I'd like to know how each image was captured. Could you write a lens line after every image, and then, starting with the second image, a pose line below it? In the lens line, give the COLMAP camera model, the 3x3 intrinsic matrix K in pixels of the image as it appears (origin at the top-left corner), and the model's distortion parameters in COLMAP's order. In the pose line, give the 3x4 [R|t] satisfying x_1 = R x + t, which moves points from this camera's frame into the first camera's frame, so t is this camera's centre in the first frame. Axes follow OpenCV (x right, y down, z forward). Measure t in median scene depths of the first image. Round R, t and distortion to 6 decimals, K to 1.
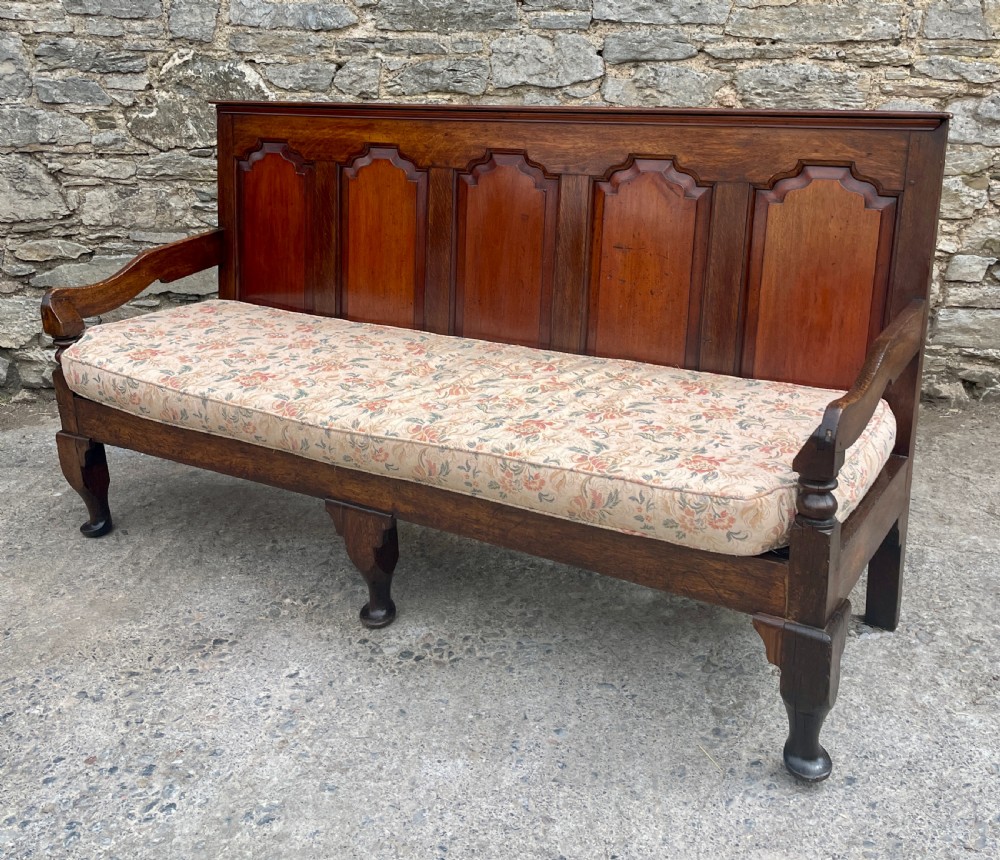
lens RADIAL K [[1067.0, 0, 501.0], [0, 1067.0, 339.8], [0, 0, 1]] dist [0.042064, 0.000000]
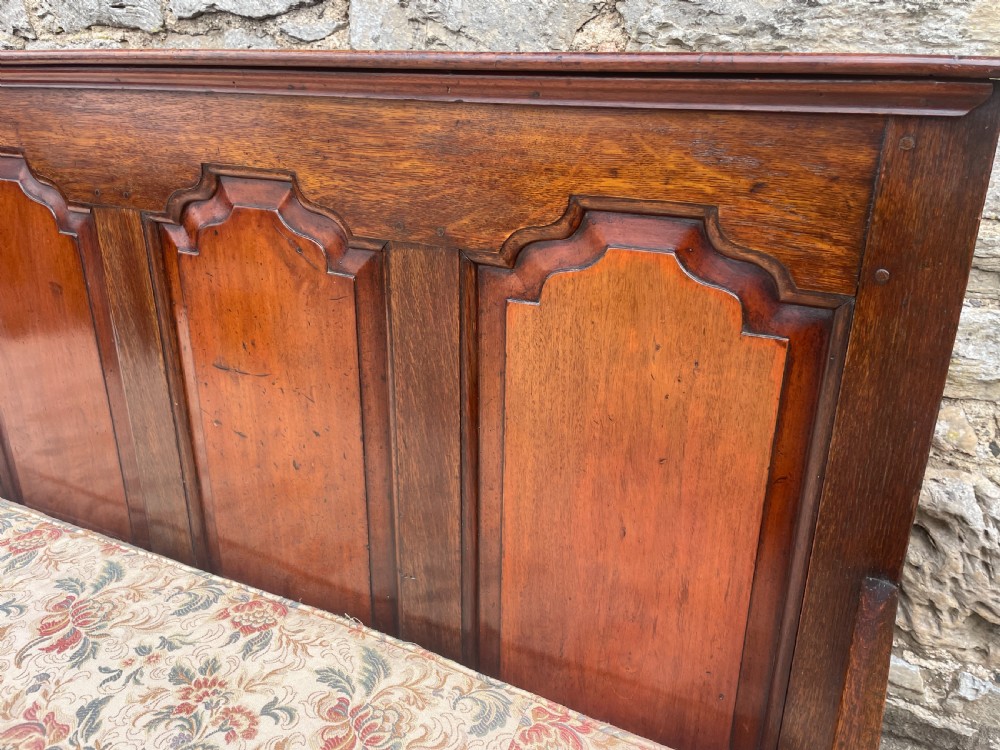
lens RADIAL K [[783.4, 0, 503.5], [0, 783.4, 365.9], [0, 0, 1]] dist [0.078929, -0.123739]
pose [[0.916109, 0.164022, -0.365842, 0.302243], [-0.084676, 0.971059, 0.223326, -0.174734], [0.391885, -0.173613, 0.903485, 0.701771]]
